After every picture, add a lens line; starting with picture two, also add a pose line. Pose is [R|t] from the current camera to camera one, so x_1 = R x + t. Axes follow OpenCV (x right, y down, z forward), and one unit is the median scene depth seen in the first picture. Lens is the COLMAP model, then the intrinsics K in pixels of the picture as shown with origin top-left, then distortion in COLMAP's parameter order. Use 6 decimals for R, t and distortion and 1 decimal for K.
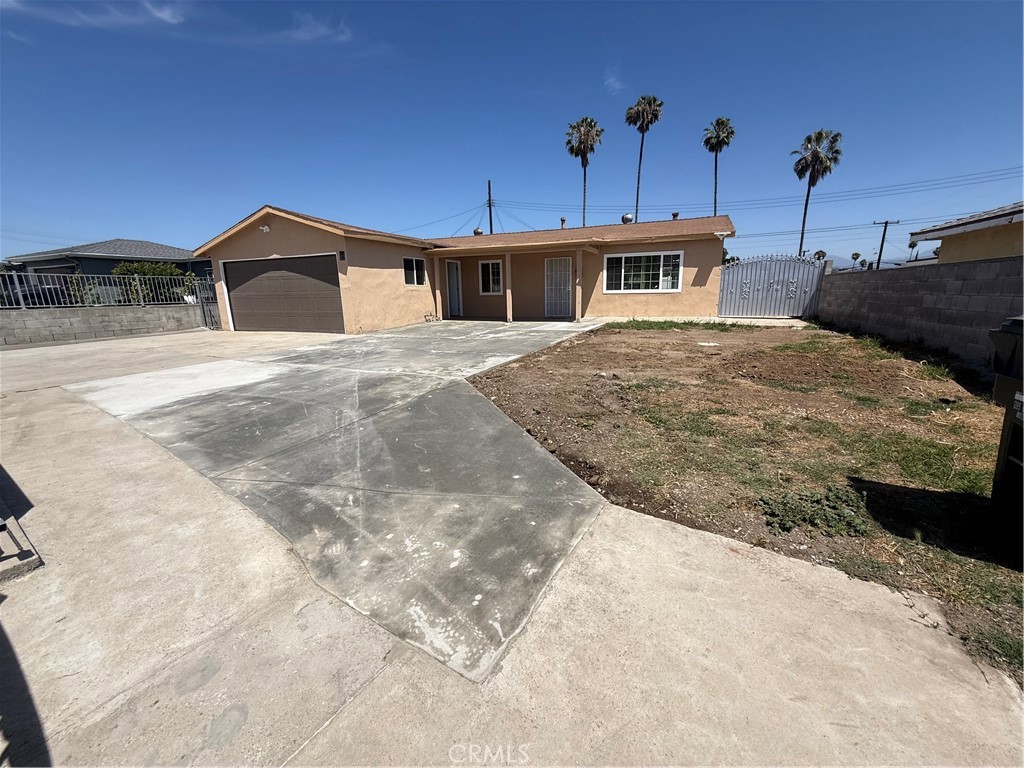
lens RADIAL K [[411.2, 0, 514.6], [0, 411.2, 391.1], [0, 0, 1]] dist [-0.001241, 0.000824]
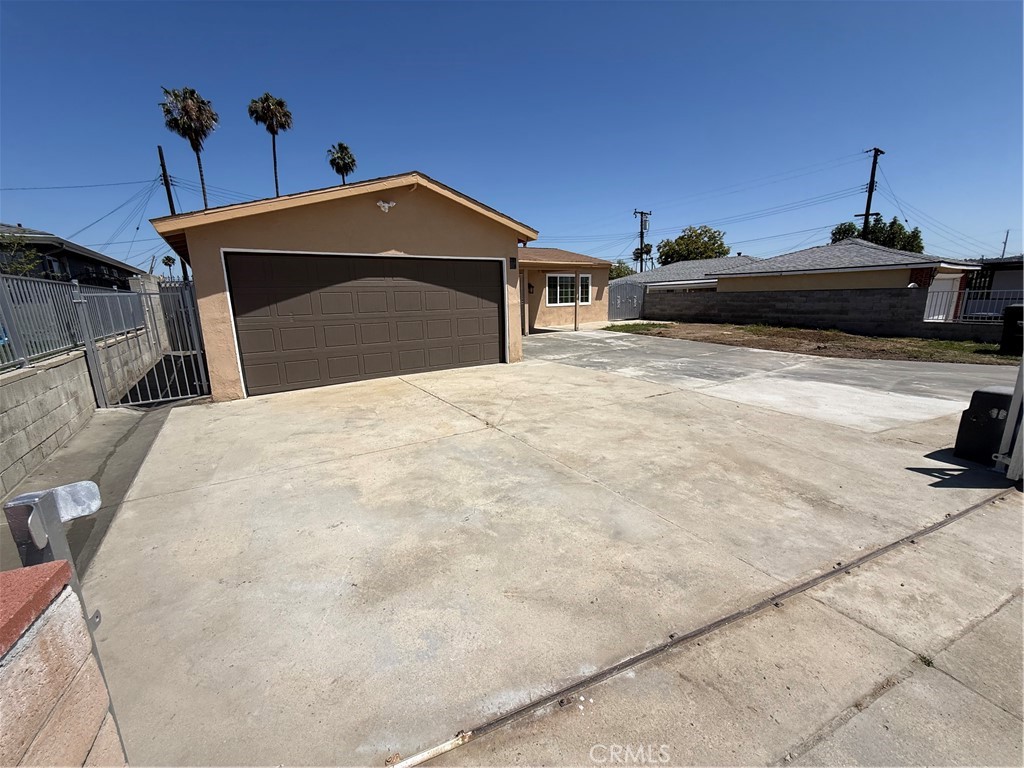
lens RADIAL K [[411.2, 0, 515.8], [0, 411.2, 385.1], [0, 0, 1]] dist [-0.001241, 0.000824]
pose [[0.539372, -0.173907, 0.823914, -0.864459], [0.212771, 0.974838, 0.066473, -0.120459], [-0.814743, 0.139451, 0.562803, 0.460472]]
